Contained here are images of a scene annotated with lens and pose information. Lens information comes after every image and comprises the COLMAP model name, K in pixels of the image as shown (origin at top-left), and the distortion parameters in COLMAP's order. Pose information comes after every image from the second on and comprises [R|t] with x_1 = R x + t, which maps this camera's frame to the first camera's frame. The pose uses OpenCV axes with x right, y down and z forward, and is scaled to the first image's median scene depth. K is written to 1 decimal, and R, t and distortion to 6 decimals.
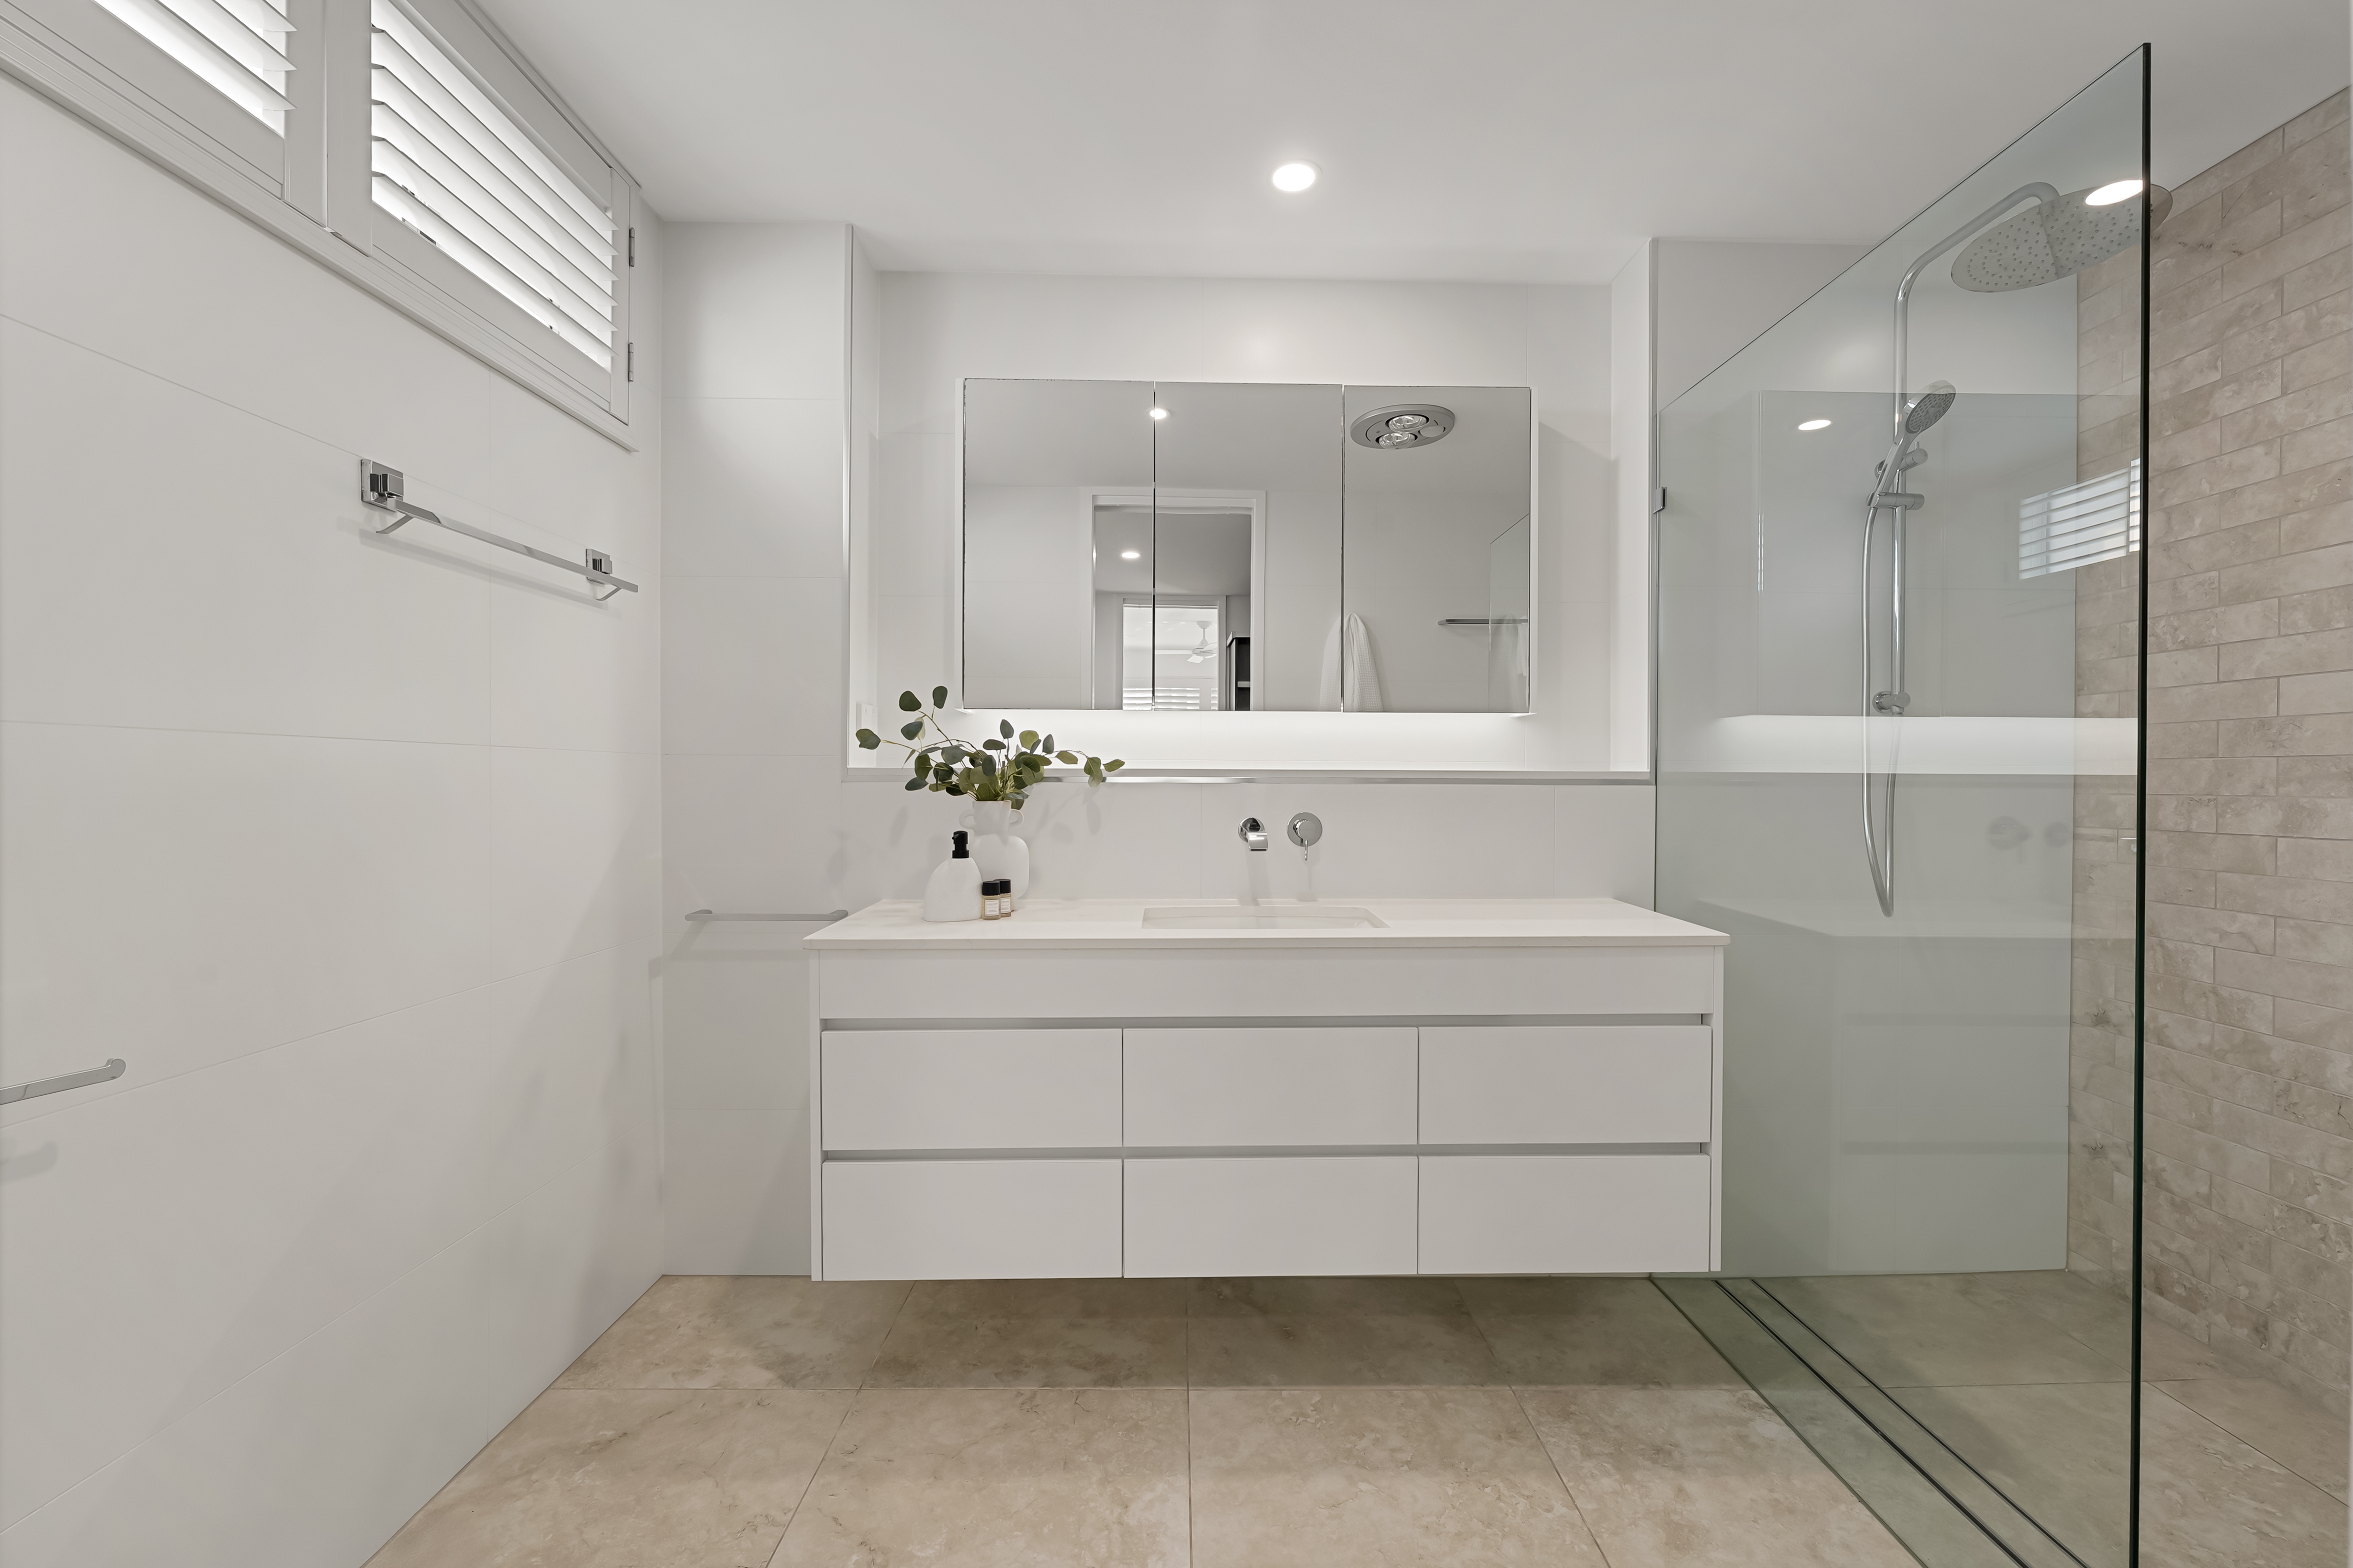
lens RADIAL K [[965.8, 0, 1178.0], [0, 965.8, 785.6], [0, 0, 1]] dist [-0.000987, -0.000339]
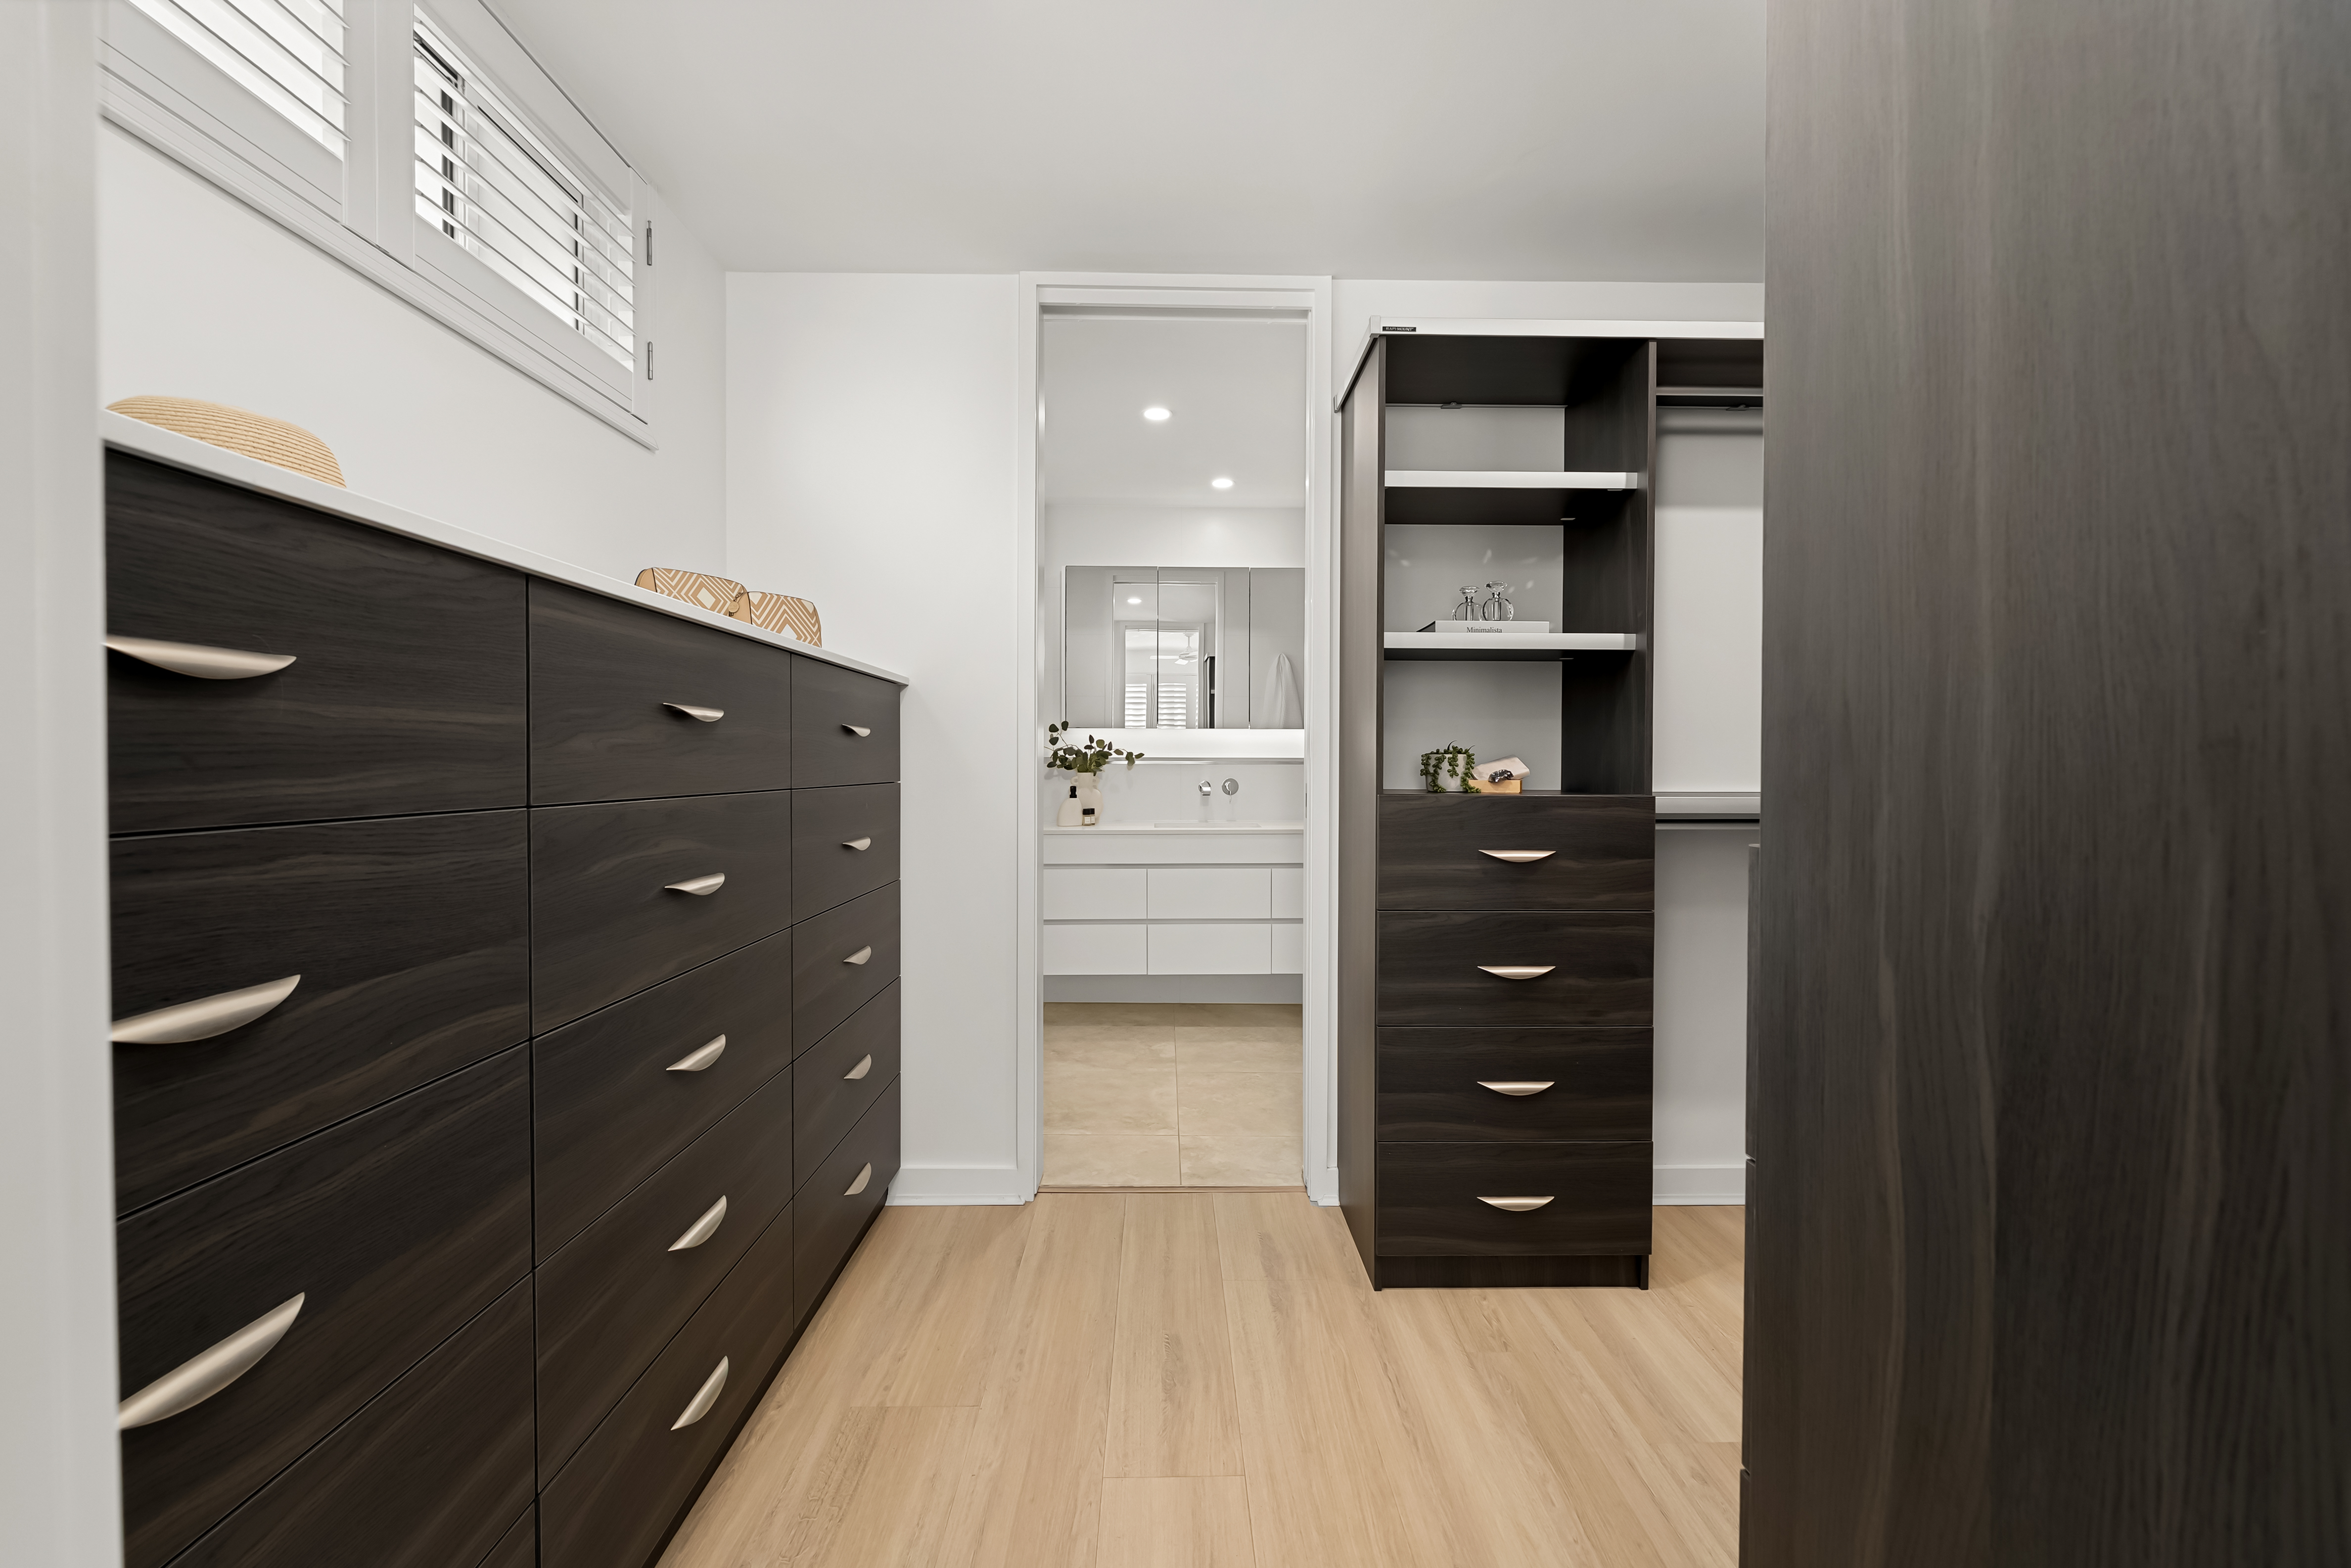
lens RADIAL K [[965.0, 0, 1173.4], [0, 965.0, 783.6], [0, 0, 1]] dist [-0.000987, -0.000339]
pose [[0.999957, 0.002375, 0.008962, -0.013206], [-0.002540, 0.999825, 0.018510, 0.000211], [-0.008916, -0.018532, 0.999789, -1.183729]]
